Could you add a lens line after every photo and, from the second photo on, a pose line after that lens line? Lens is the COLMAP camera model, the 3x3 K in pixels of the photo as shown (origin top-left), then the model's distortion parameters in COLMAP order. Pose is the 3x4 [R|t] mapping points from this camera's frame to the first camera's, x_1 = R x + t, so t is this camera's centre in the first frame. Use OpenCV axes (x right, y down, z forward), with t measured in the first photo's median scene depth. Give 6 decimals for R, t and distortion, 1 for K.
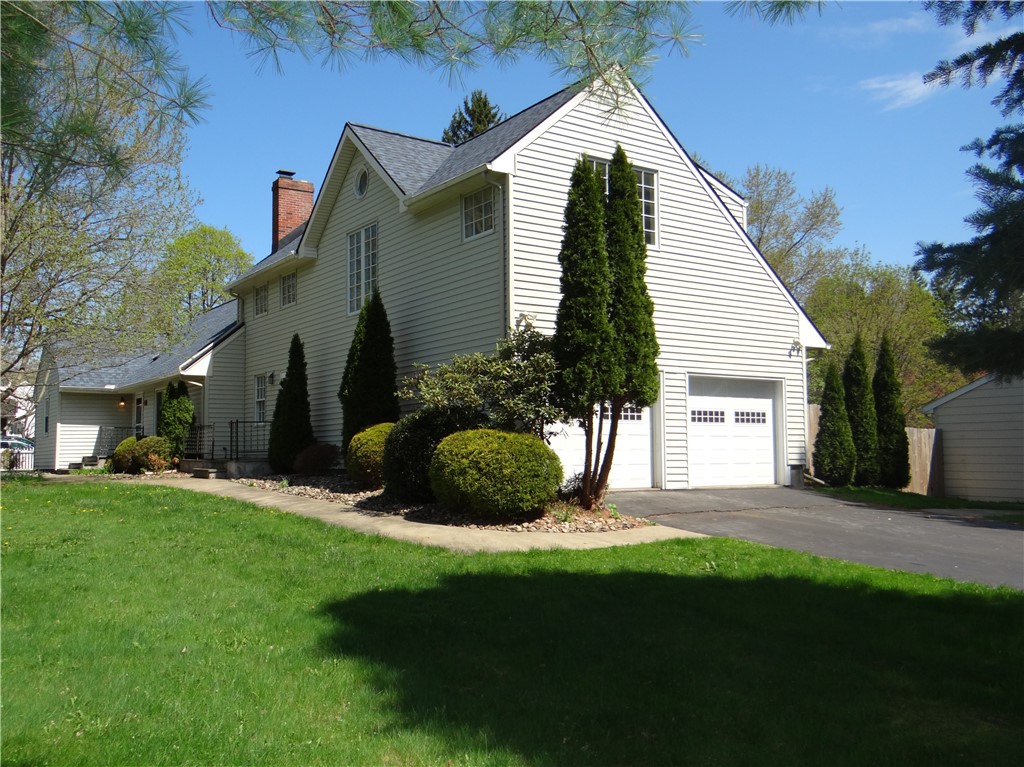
lens RADIAL K [[946.1, 0, 512.0], [0, 946.1, 383.5], [0, 0, 1]] dist [-0.013905, -0.009851]
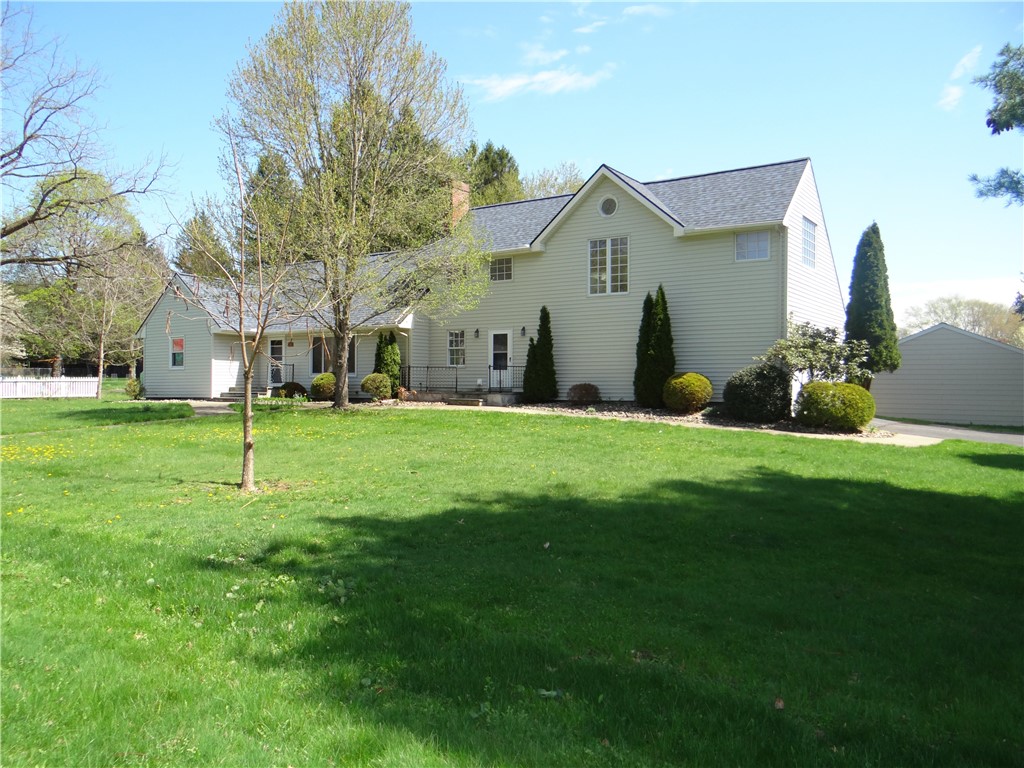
lens RADIAL K [[807.9, 0, 512.0], [0, 807.9, 384.0], [0, 0, 1]] dist [-0.000902, -0.001351]
pose [[0.928471, 0.010917, 0.371244, -0.790419], [-0.039887, 0.996718, 0.070446, -0.020642], [-0.369257, -0.080215, 0.925859, -0.134248]]
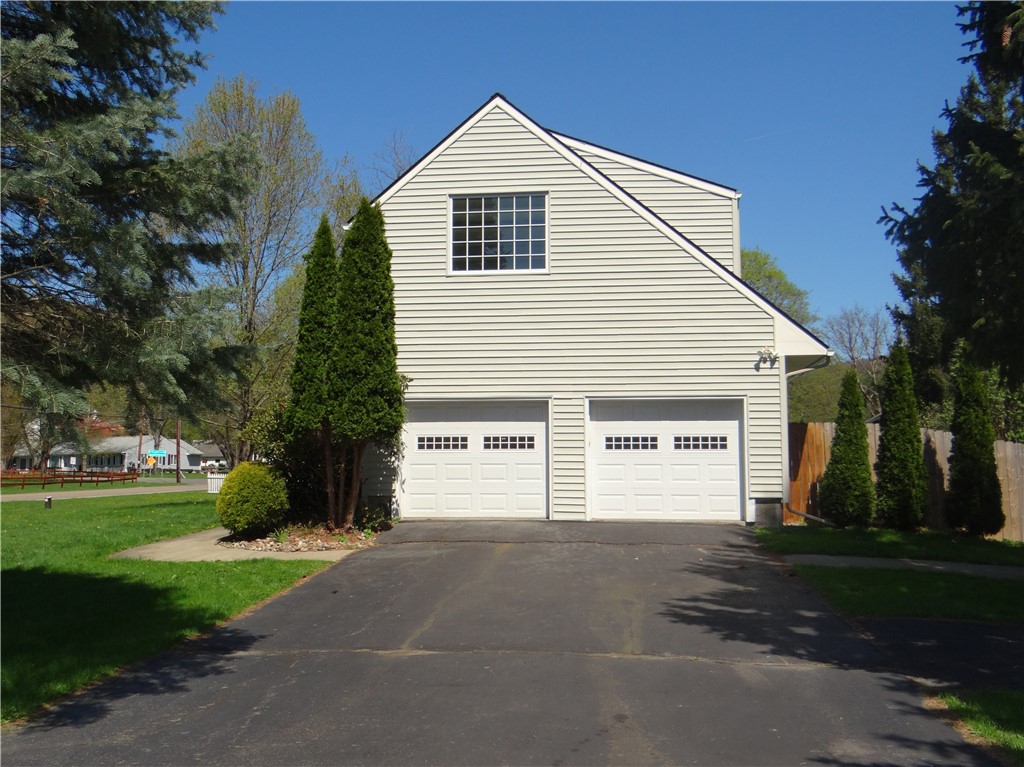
lens RADIAL K [[1006.5, 0, 512.0], [0, 1006.5, 383.5], [0, 0, 1]] dist [0.020180, 0.005463]
pose [[0.756554, -0.064005, -0.650792, 0.707122], [0.037787, 0.997815, -0.054206, 0.024133], [0.652839, 0.016418, 0.757319, 0.173931]]
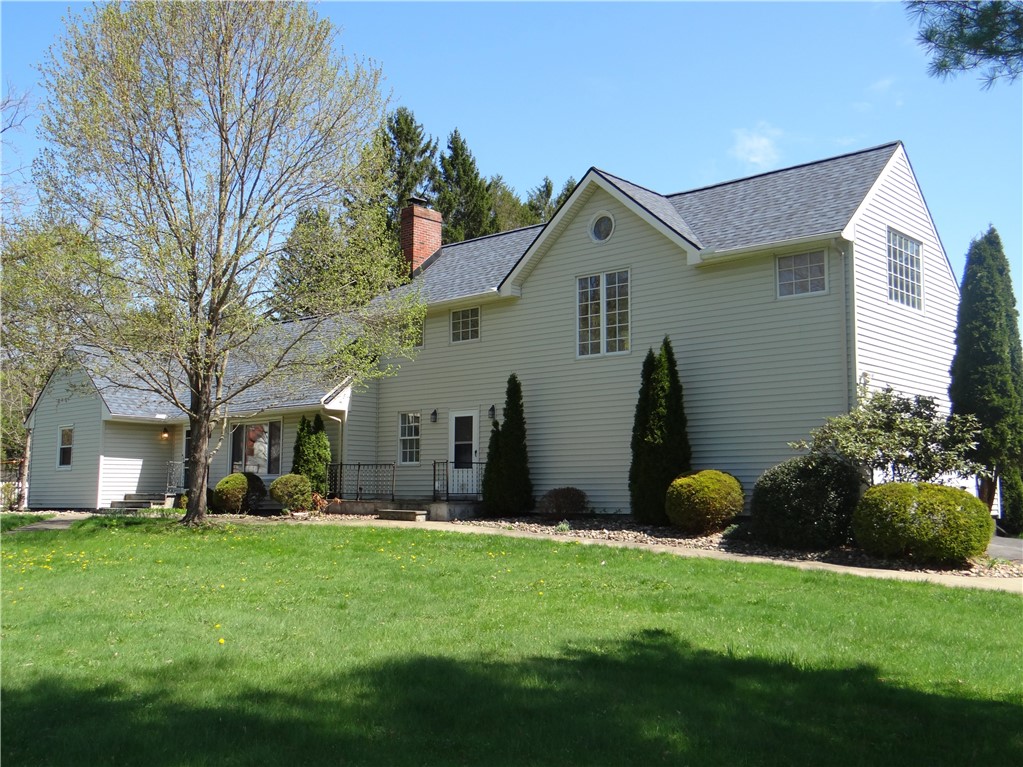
lens RADIAL K [[1019.8, 0, 511.5], [0, 1019.8, 383.5], [0, 0, 1]] dist [0.020880, 0.006205]
pose [[0.972572, 0.039948, 0.229145, -0.513685], [-0.032578, 0.998826, -0.035858, -0.005134], [-0.230308, 0.027410, 0.972732, -0.029660]]
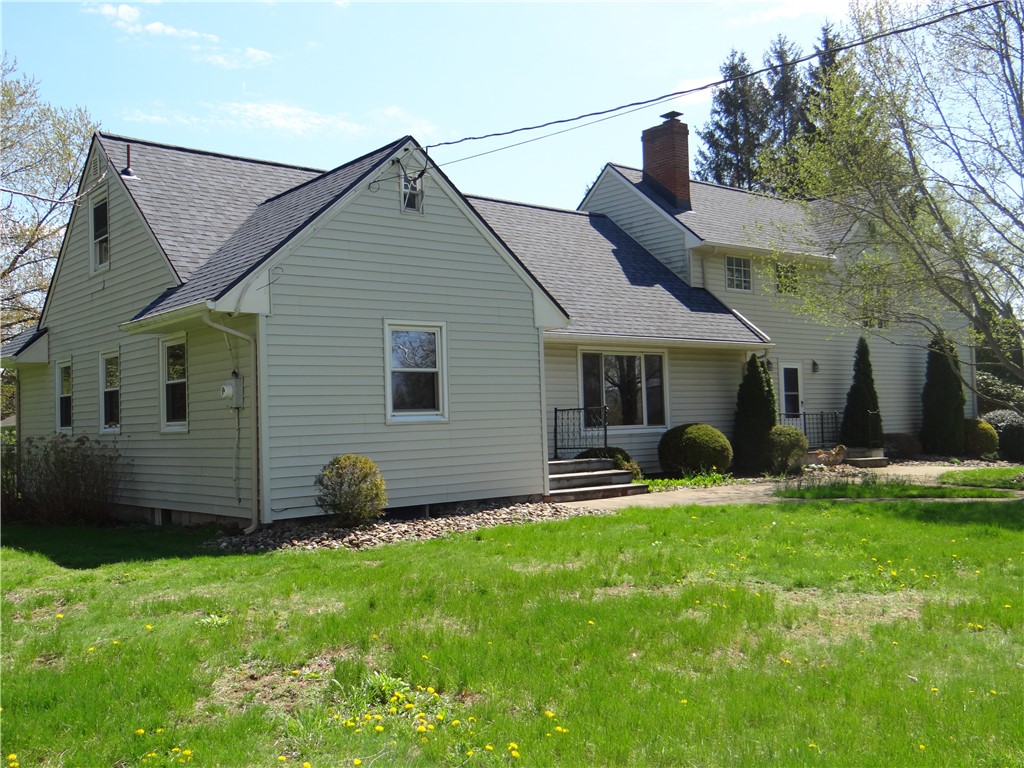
lens RADIAL K [[1006.5, 0, 512.0], [0, 1006.5, 384.0], [0, 0, 1]] dist [0.020180, 0.005463]
pose [[-0.090777, 0.058394, 0.994158, -1.515422], [-0.049903, 0.996759, -0.063103, 0.109943], [-0.994620, -0.055340, -0.087568, 1.653282]]
